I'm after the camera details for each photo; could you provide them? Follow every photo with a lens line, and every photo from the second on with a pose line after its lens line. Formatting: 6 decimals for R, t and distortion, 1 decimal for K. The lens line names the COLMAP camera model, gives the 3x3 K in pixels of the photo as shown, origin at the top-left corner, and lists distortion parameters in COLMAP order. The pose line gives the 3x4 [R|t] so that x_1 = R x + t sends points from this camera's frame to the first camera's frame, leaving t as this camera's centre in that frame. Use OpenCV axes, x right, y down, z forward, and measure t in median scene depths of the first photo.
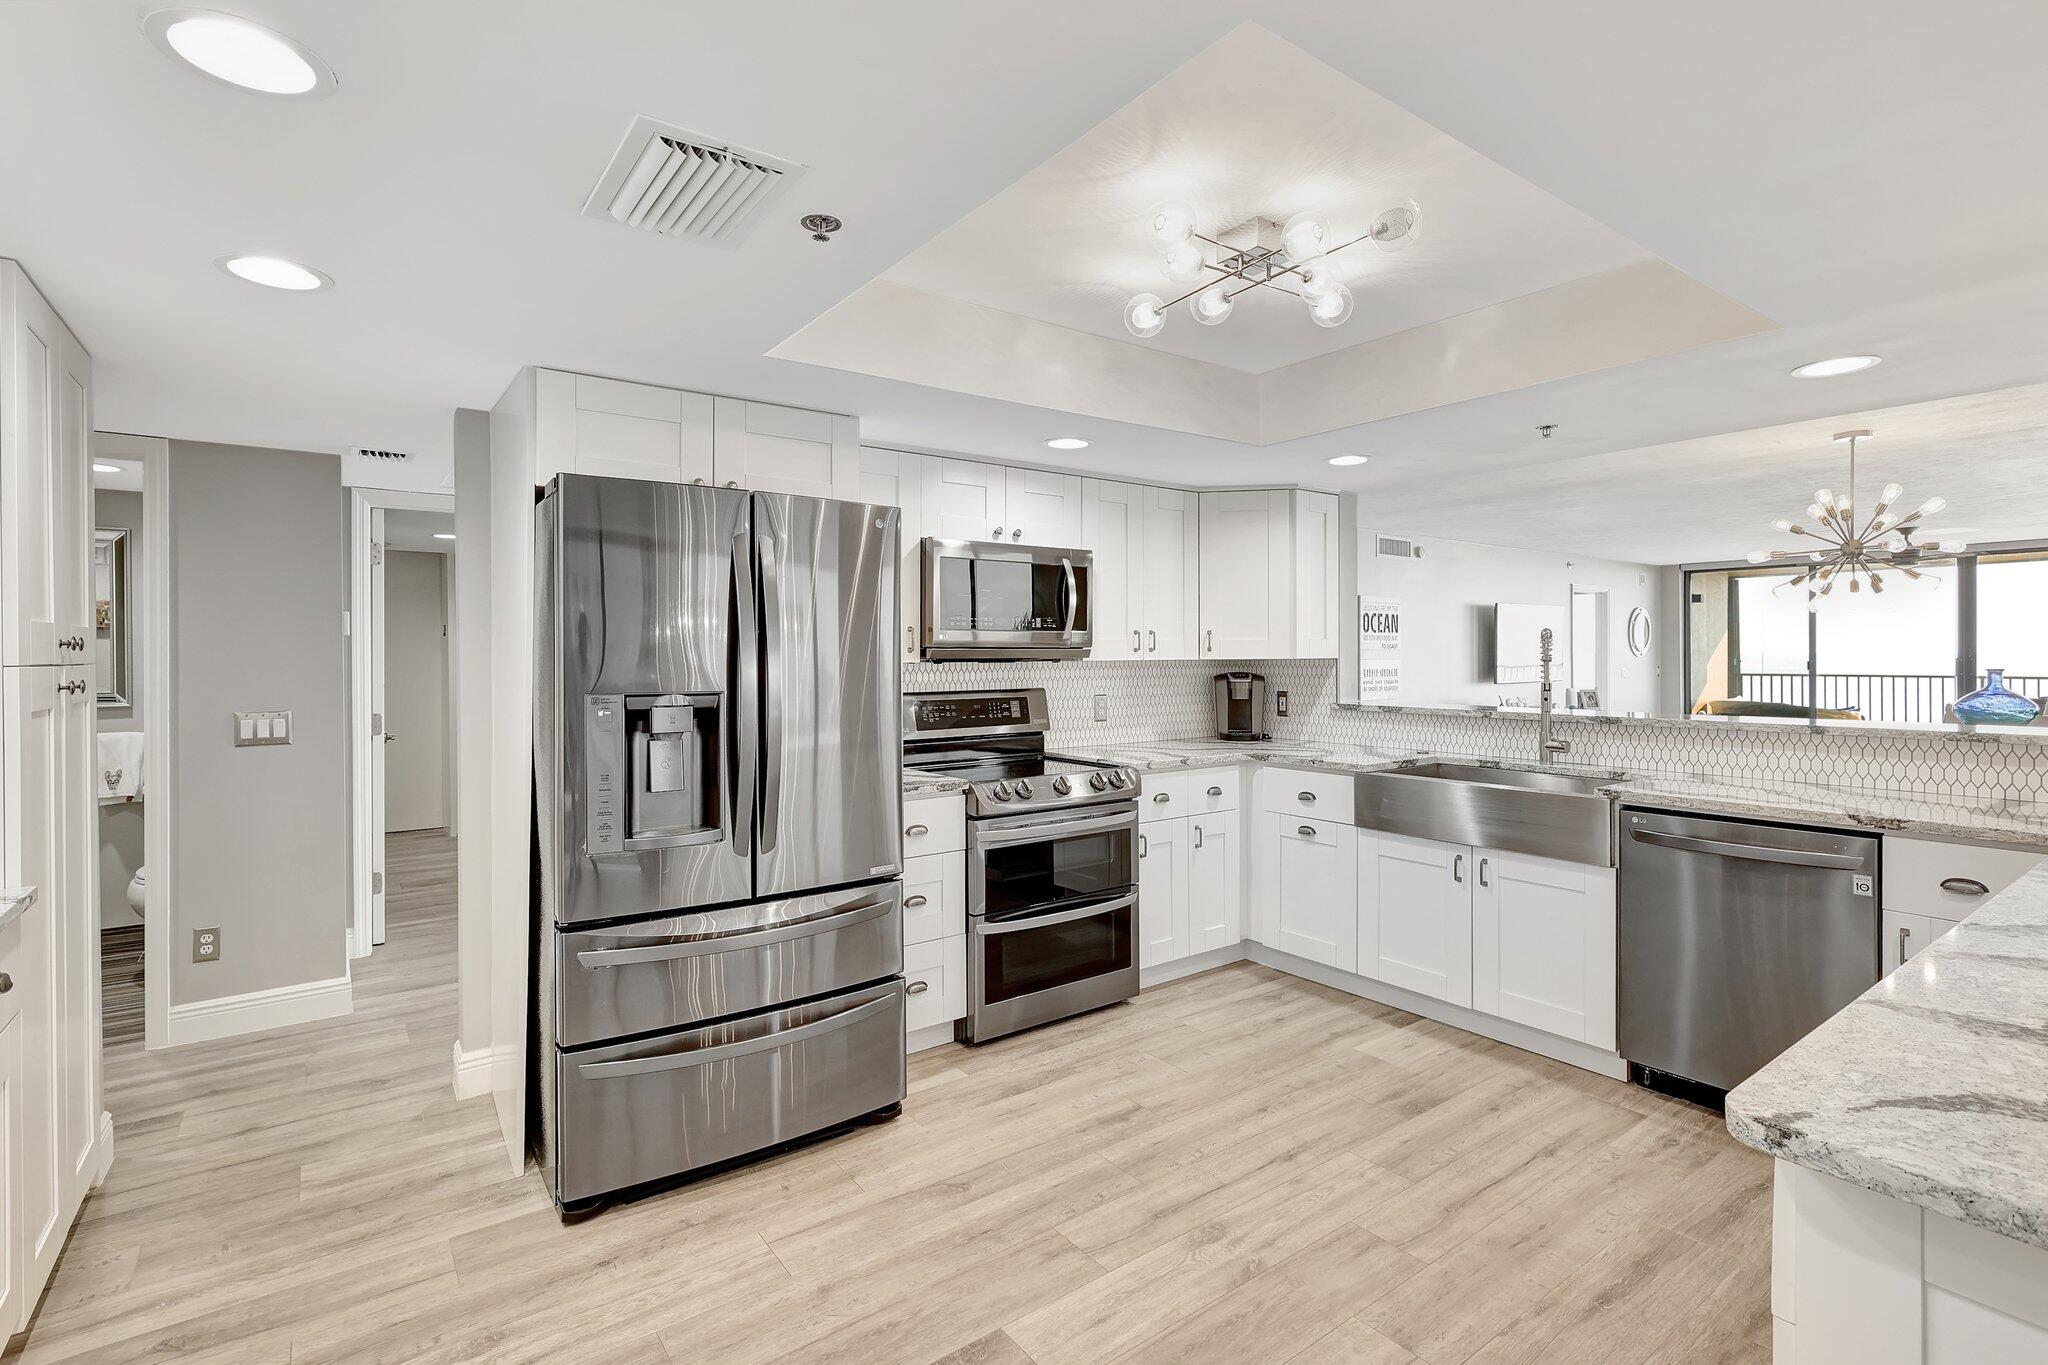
lens RADIAL K [[952.5, 0, 1019.3], [0, 952.5, 662.5], [0, 0, 1]] dist [-0.002511, 0.001884]
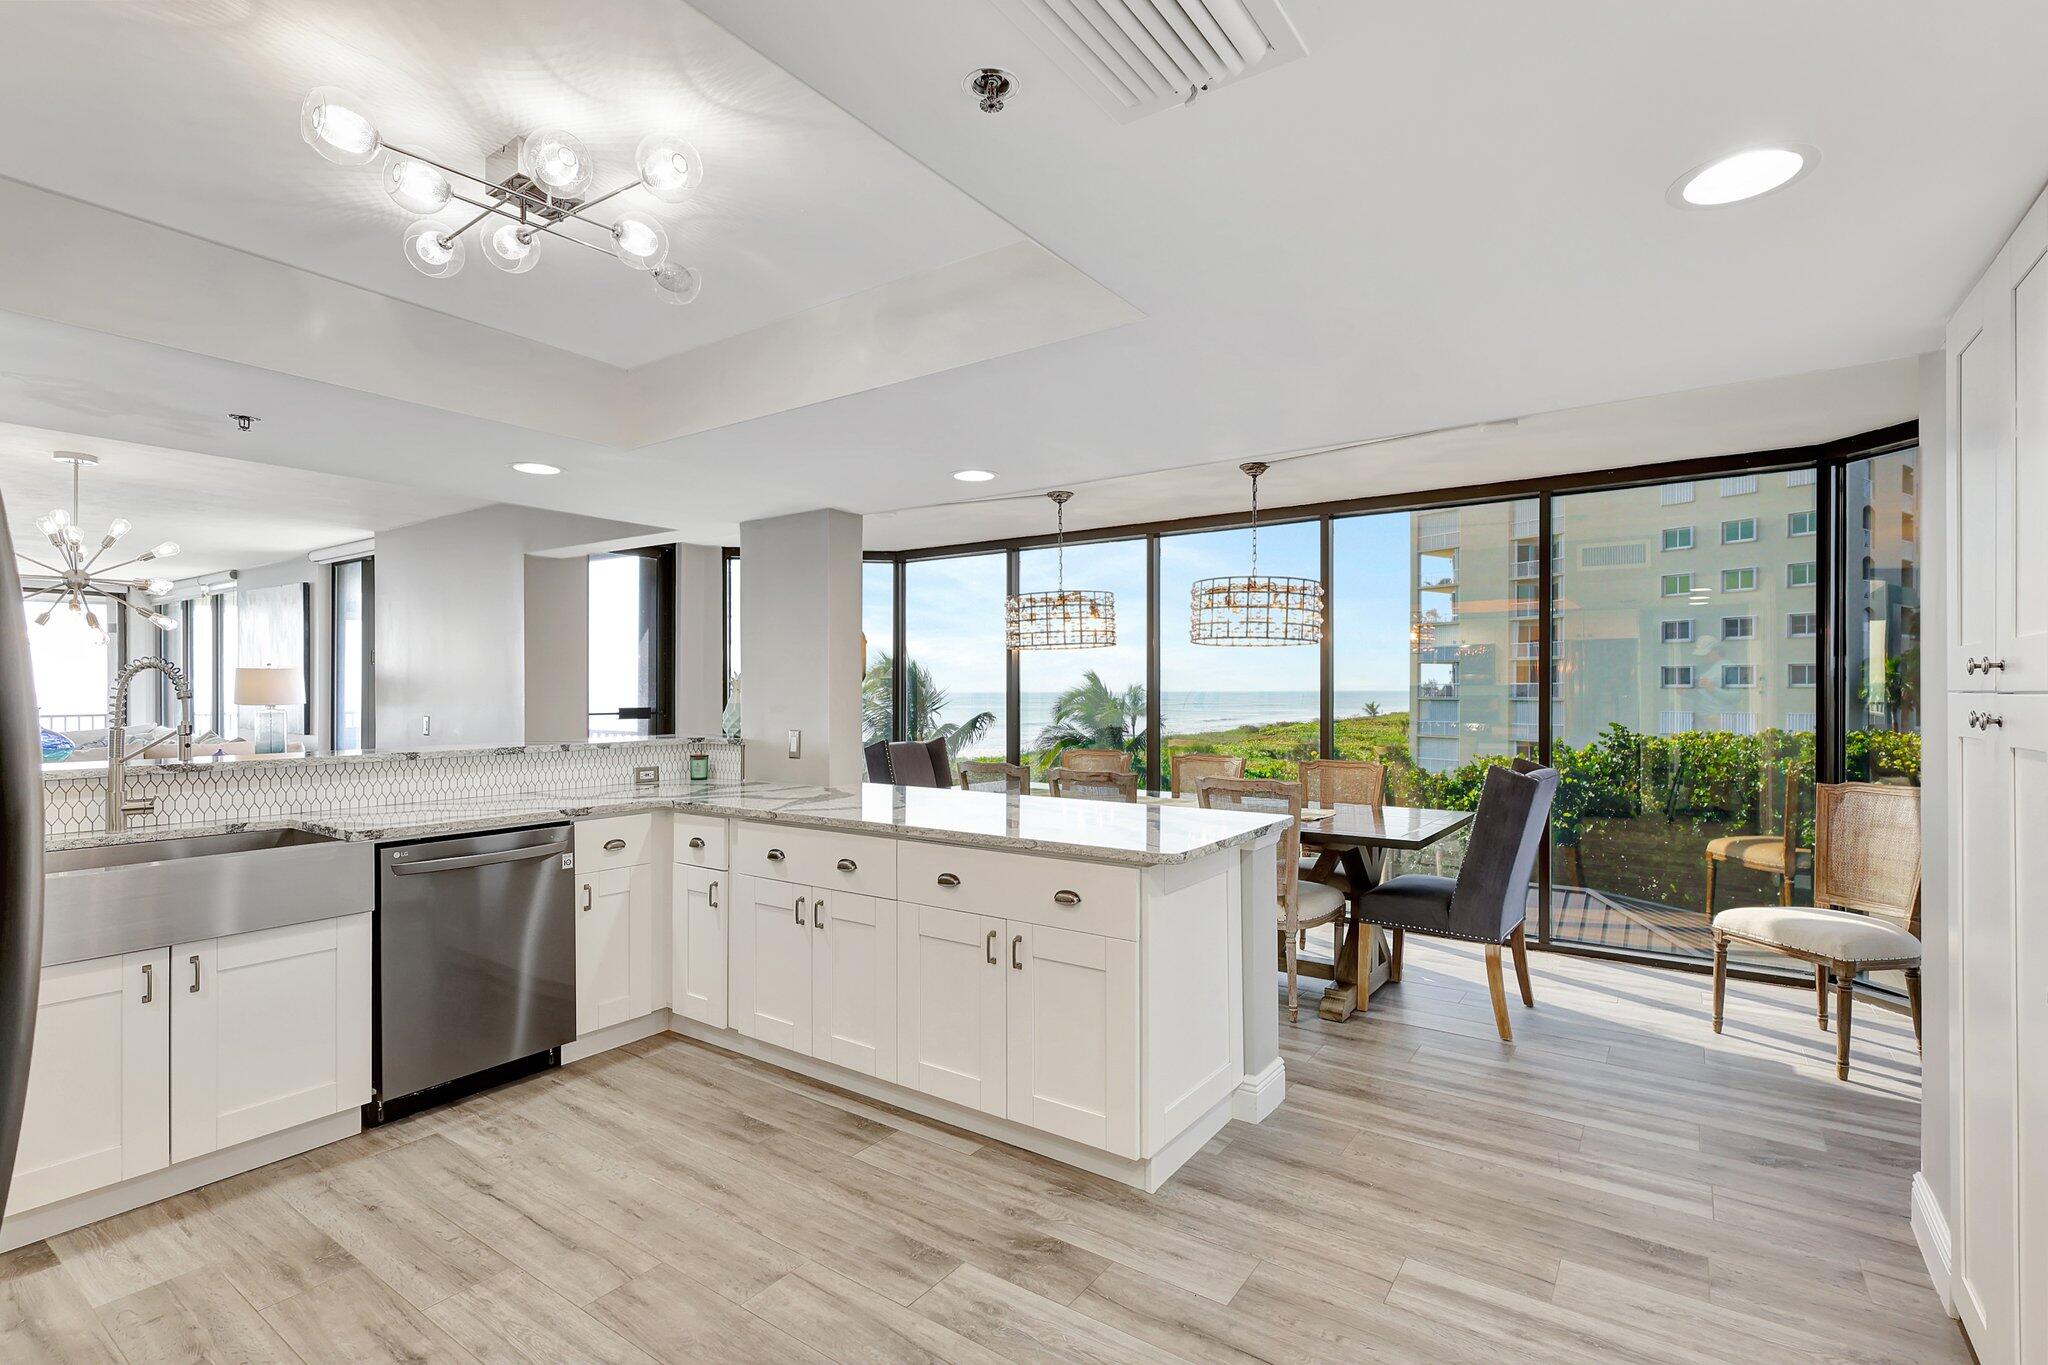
lens RADIAL K [[952.5, 0, 1027.3], [0, 952.5, 693.7], [0, 0, 1]] dist [-0.002511, 0.001884]
pose [[-0.327915, 0.000676, 0.944707, -0.464970], [0.008396, 0.999962, 0.002199, -0.001295], [-0.944670, 0.008653, -0.327909, 0.629073]]
